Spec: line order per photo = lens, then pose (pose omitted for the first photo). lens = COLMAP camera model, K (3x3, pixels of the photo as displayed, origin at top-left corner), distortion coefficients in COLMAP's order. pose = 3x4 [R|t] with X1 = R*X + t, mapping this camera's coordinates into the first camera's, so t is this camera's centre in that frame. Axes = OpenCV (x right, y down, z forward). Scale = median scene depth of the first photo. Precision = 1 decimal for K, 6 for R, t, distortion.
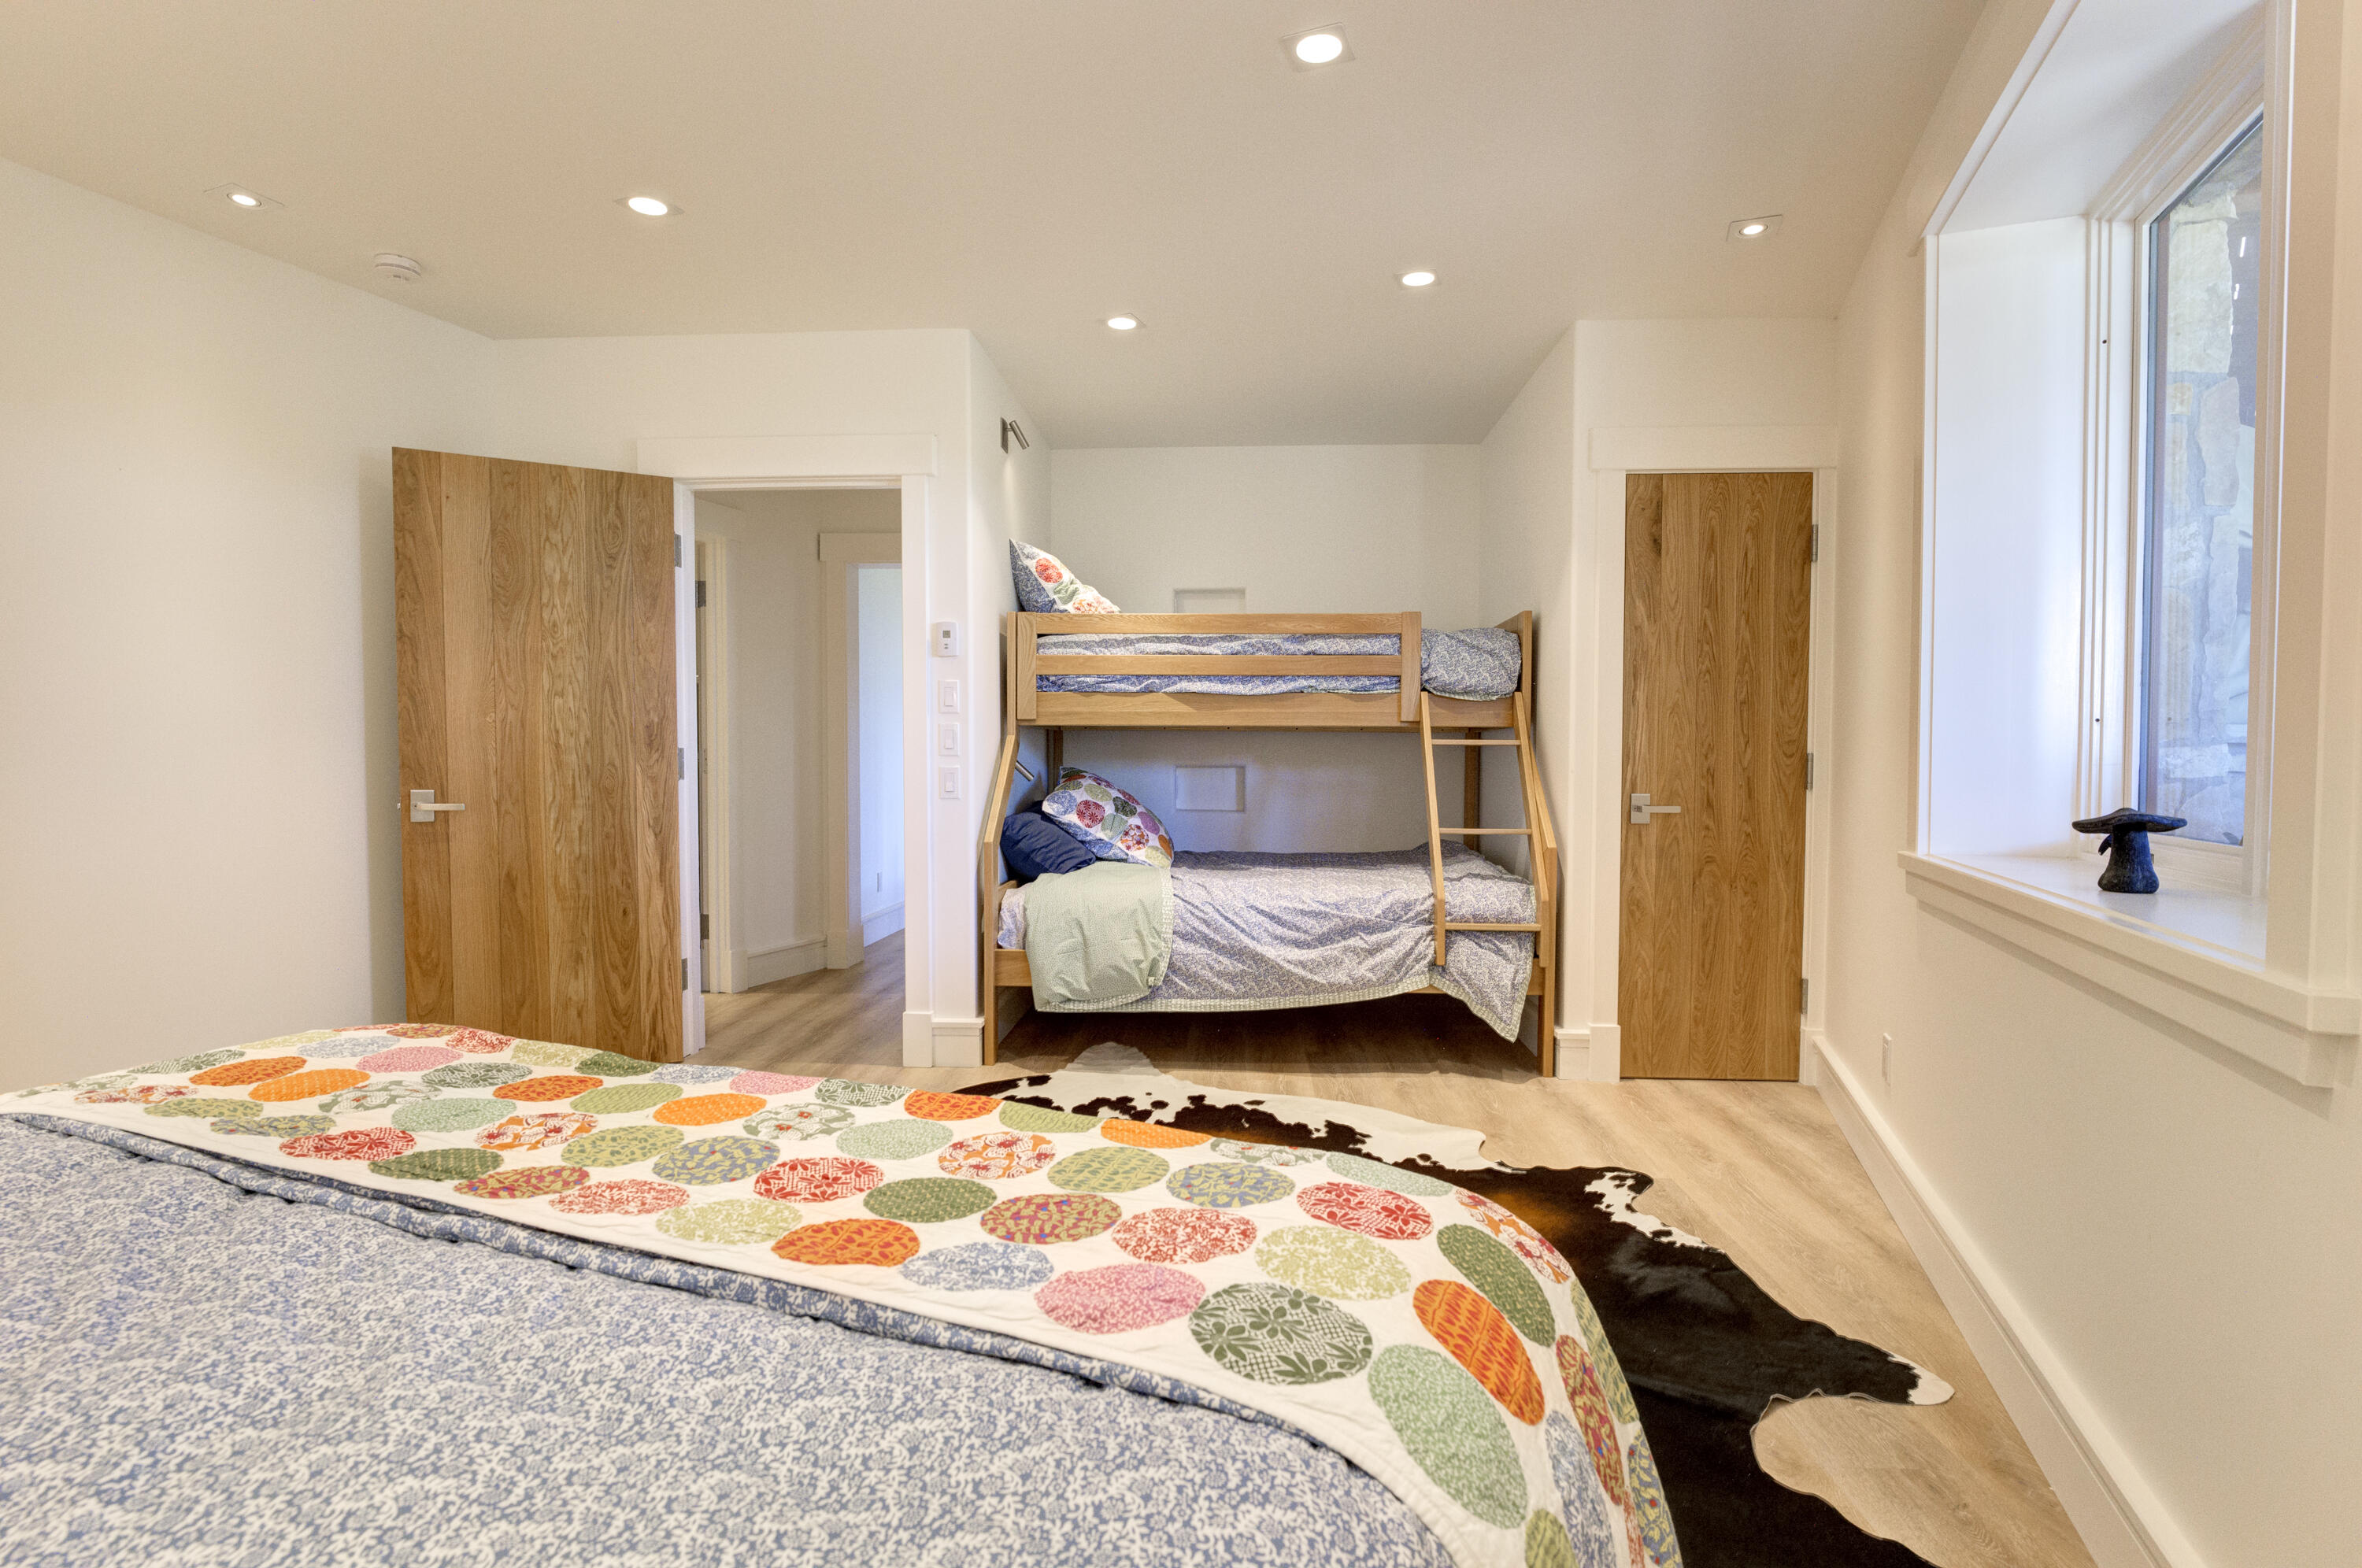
lens RADIAL K [[1137.1, 0, 1179.8], [0, 1137.1, 785.0], [0, 0, 1]] dist [0.000015, -0.000012]
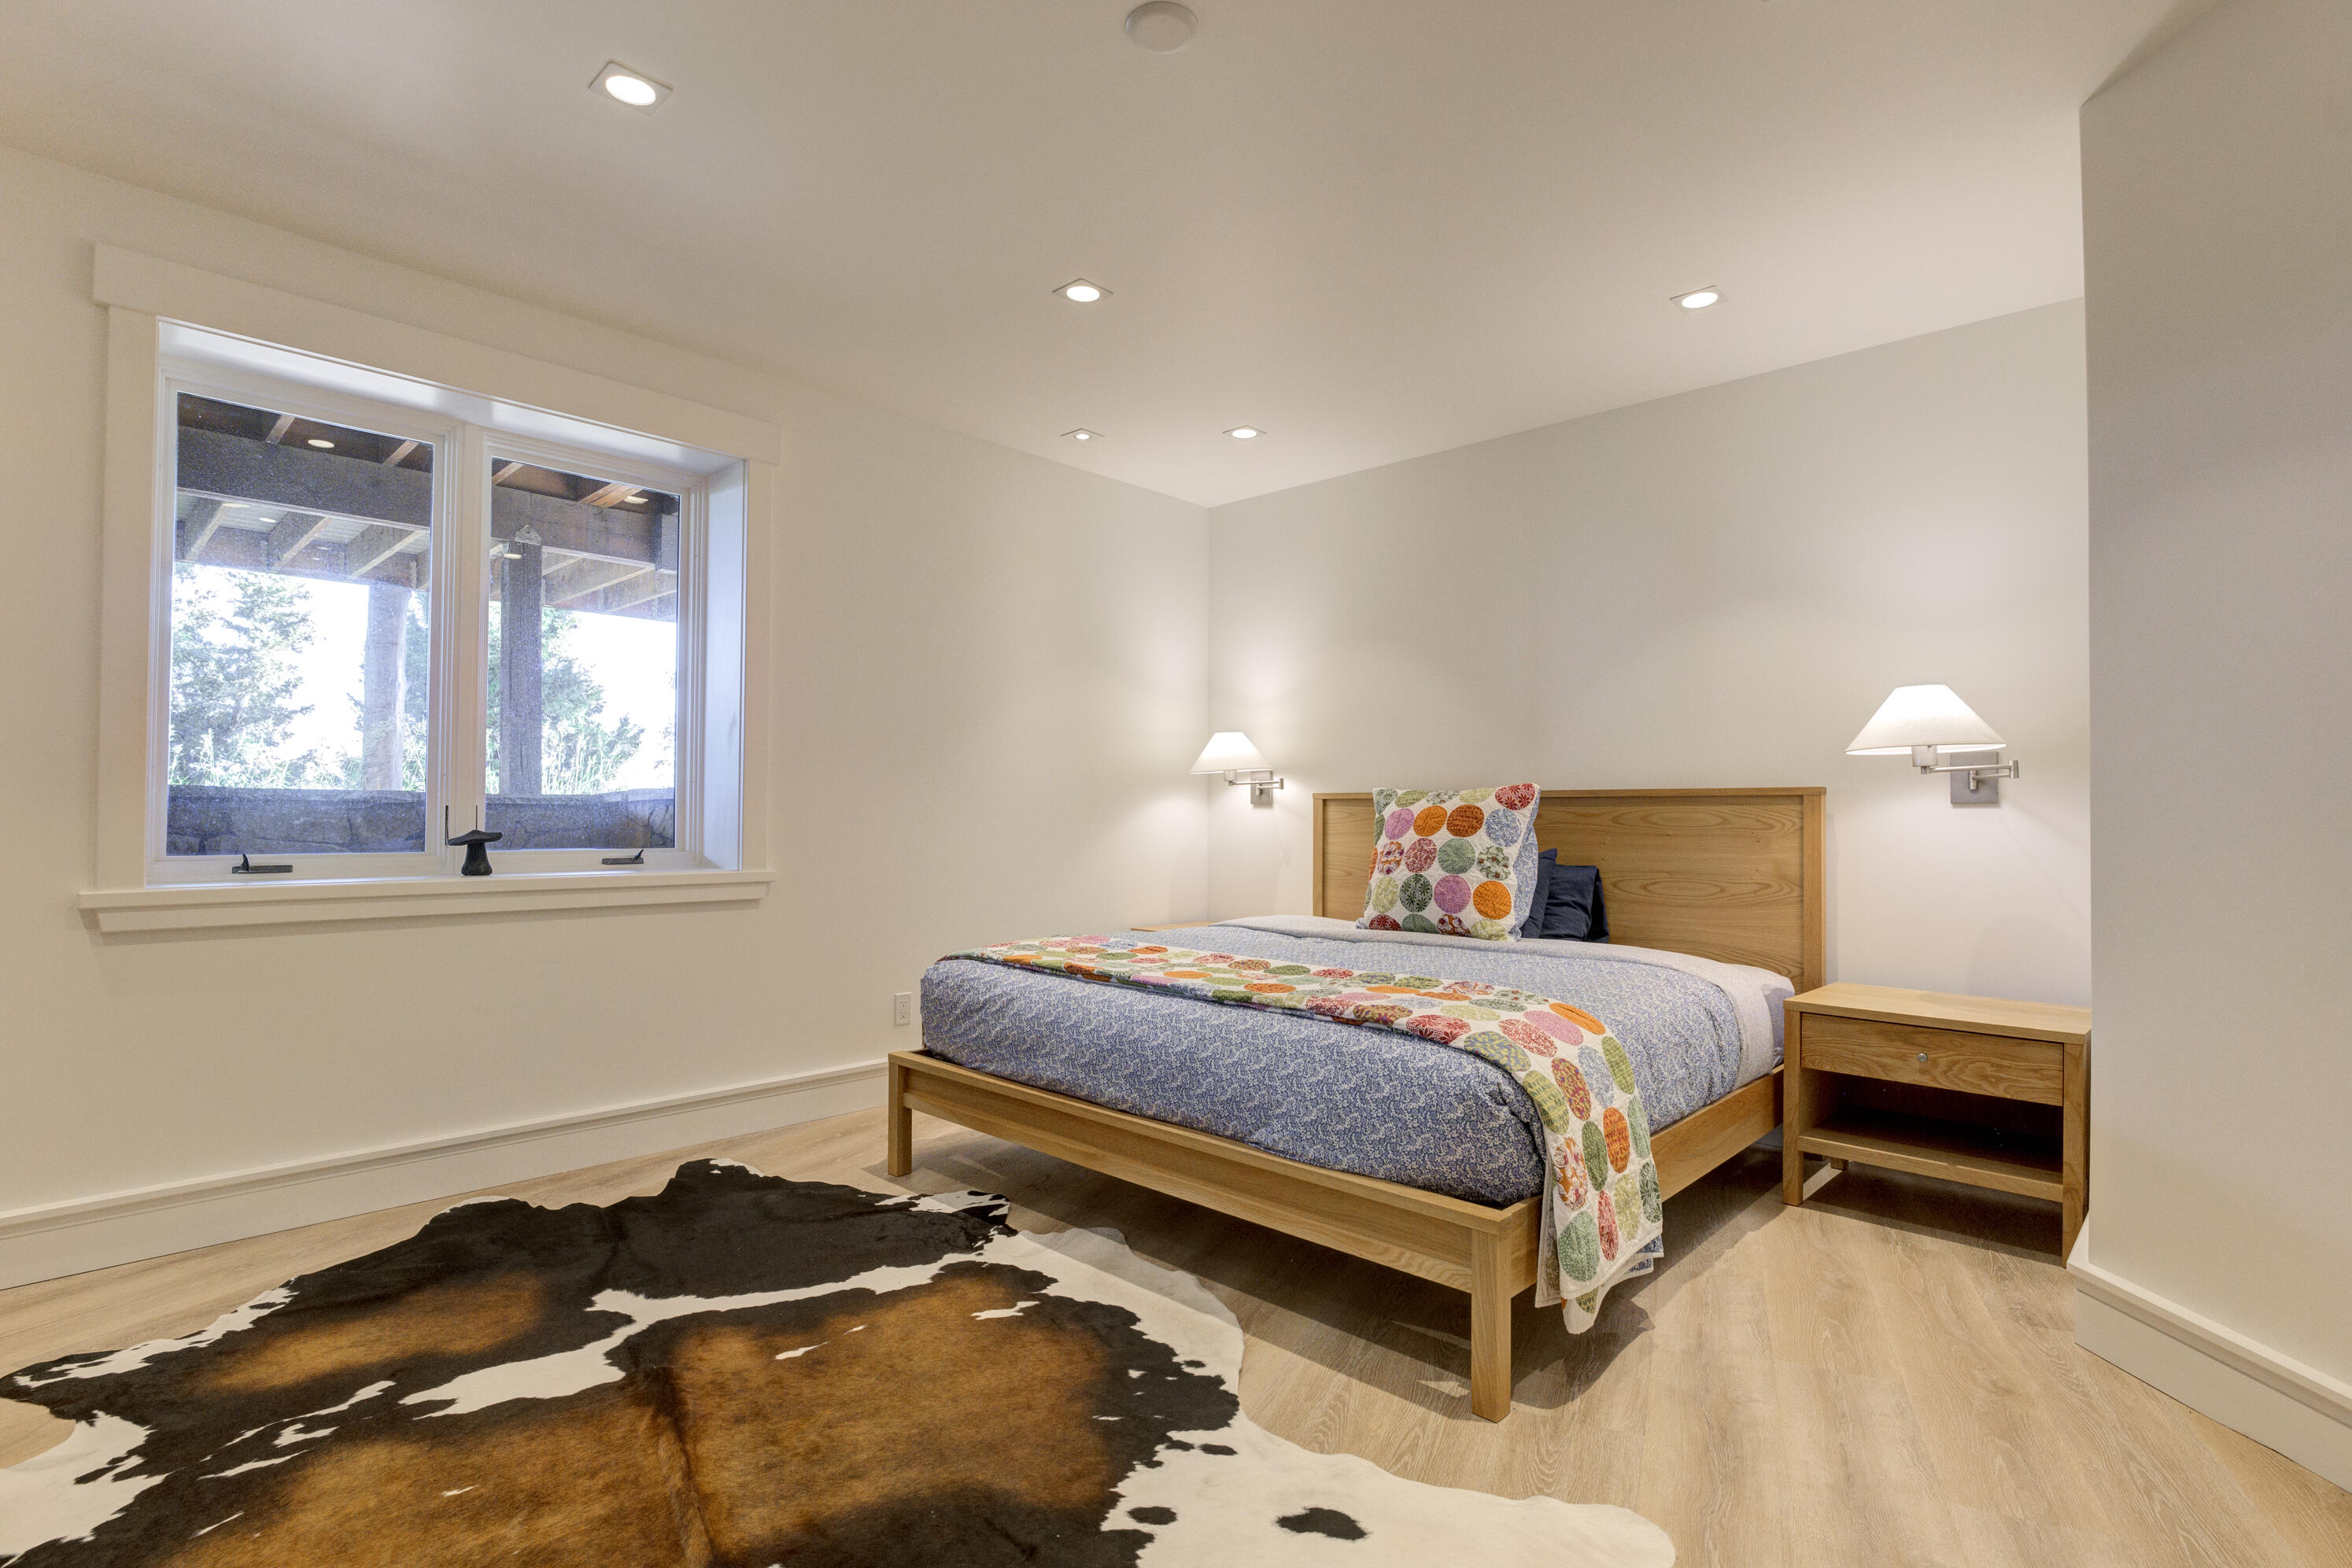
lens RADIAL K [[1132.3, 0, 1174.8], [0, 1132.3, 791.1], [0, 0, 1]] dist [0.000015, -0.000012]
pose [[-0.928079, -0.000812, 0.372384, -0.615726], [0.000980, 0.999989, 0.004624, -0.033818], [-0.372383, 0.004656, -0.928067, 1.574013]]
